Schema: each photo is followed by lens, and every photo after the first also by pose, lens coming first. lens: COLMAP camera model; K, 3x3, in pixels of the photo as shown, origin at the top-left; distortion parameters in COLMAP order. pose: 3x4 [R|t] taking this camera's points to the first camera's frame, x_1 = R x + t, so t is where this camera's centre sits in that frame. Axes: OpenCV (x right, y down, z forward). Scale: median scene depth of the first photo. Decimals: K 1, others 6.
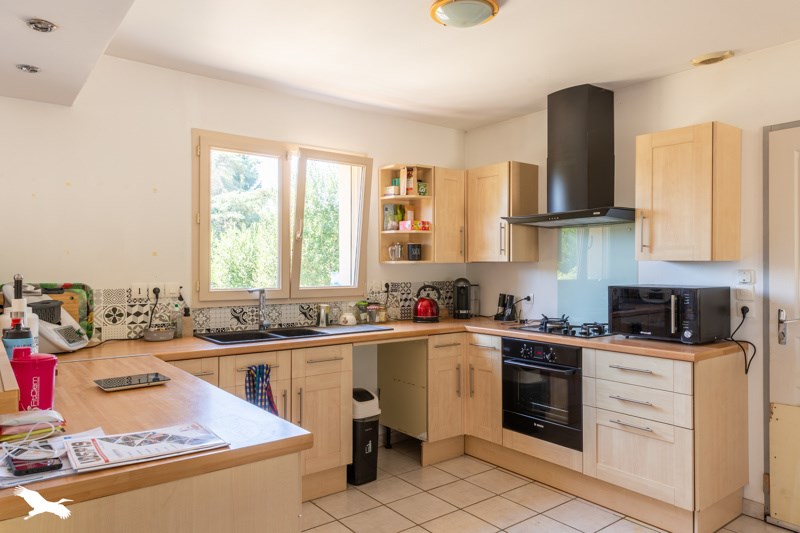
lens RADIAL K [[541.3, 0, 400.8], [0, 541.3, 266.1], [0, 0, 1]] dist [0.001890, 0.004480]
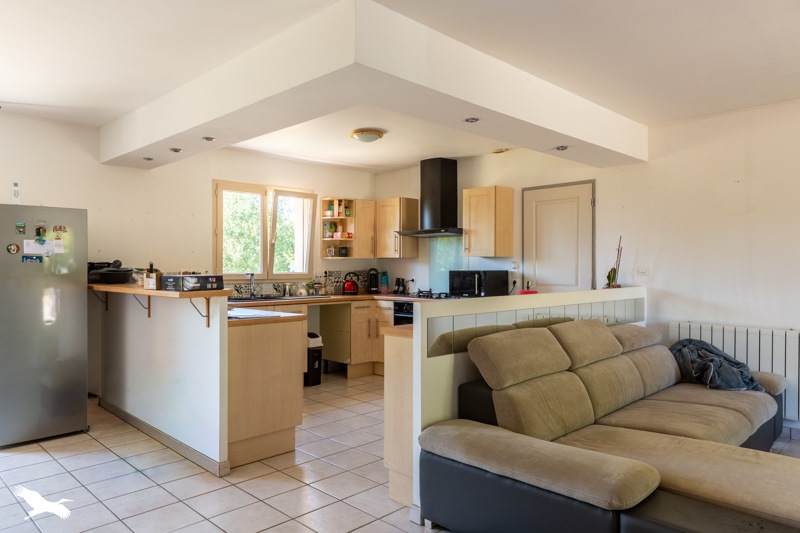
lens RADIAL K [[541.3, 0, 393.2], [0, 541.3, 267.1], [0, 0, 1]] dist [0.001890, 0.004480]
pose [[0.993308, 0.000195, 0.115494, -0.014111], [-0.000434, 0.999998, 0.002040, 0.018913], [-0.115494, -0.002077, 0.993306, -0.704370]]
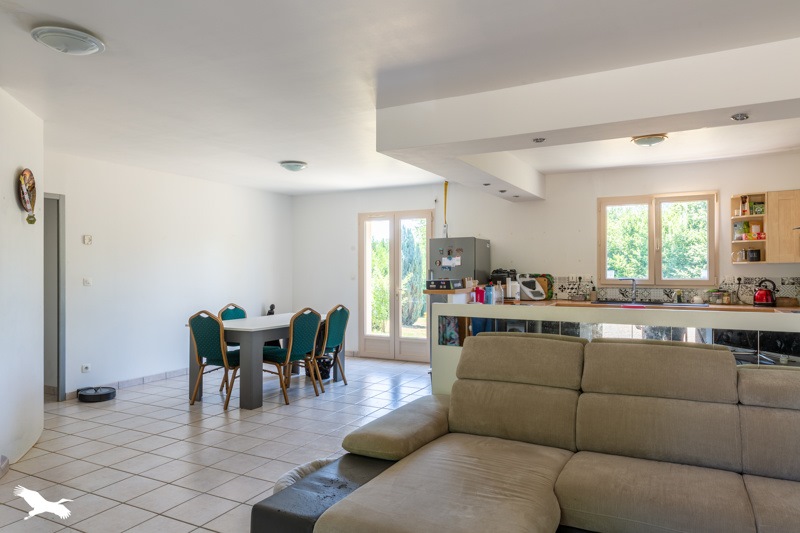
lens RADIAL K [[541.3, 0, 399.7], [0, 541.3, 267.8], [0, 0, 1]] dist [0.001890, 0.004480]
pose [[0.412906, -0.002551, -0.910770, 1.043516], [0.005316, 0.999986, -0.000391, 0.001967], [0.910758, -0.004680, 0.412914, -0.455290]]
